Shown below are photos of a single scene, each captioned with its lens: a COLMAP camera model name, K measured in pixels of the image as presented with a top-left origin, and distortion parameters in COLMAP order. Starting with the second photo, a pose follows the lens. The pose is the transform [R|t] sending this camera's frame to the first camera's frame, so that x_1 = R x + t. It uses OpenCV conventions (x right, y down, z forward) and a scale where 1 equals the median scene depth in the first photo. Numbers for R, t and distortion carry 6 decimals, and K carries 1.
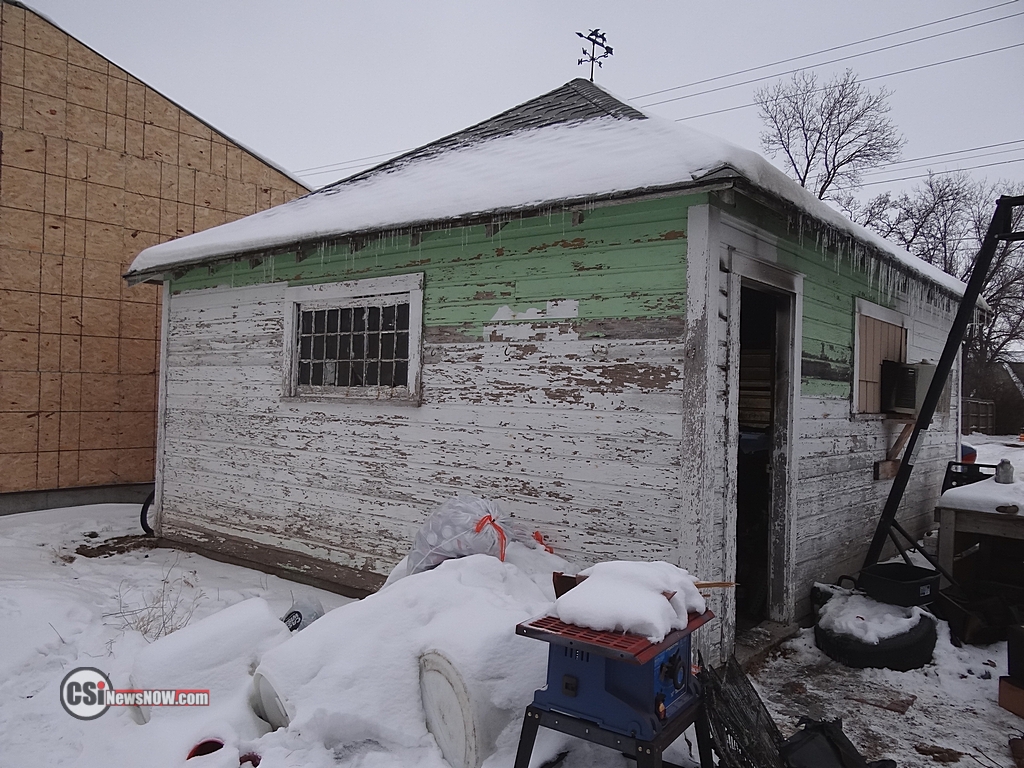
lens RADIAL K [[822.8, 0, 512.0], [0, 822.8, 384.0], [0, 0, 1]] dist [-0.005594, 0.035379]
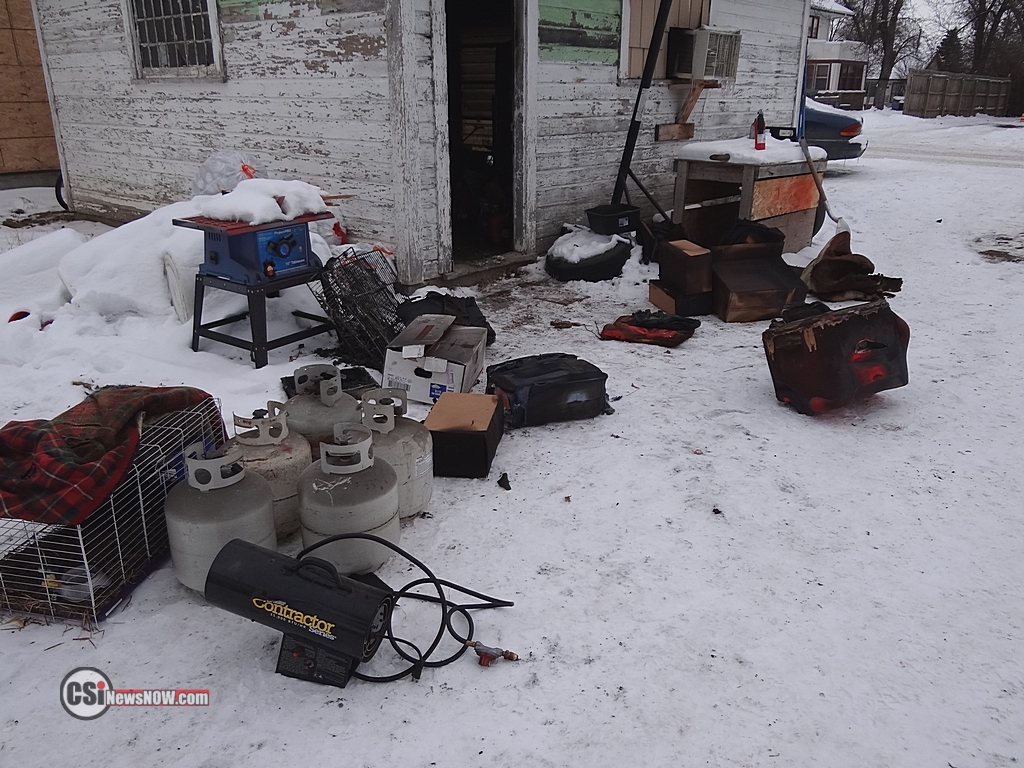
lens RADIAL K [[822.8, 0, 512.0], [0, 822.8, 384.0], [0, 0, 1]] dist [-0.005594, 0.035379]
pose [[0.999139, -0.019464, -0.036637, 0.344551], [0.031048, 0.936550, 0.349155, 0.034030], [0.027516, -0.349992, 0.936348, -0.257866]]
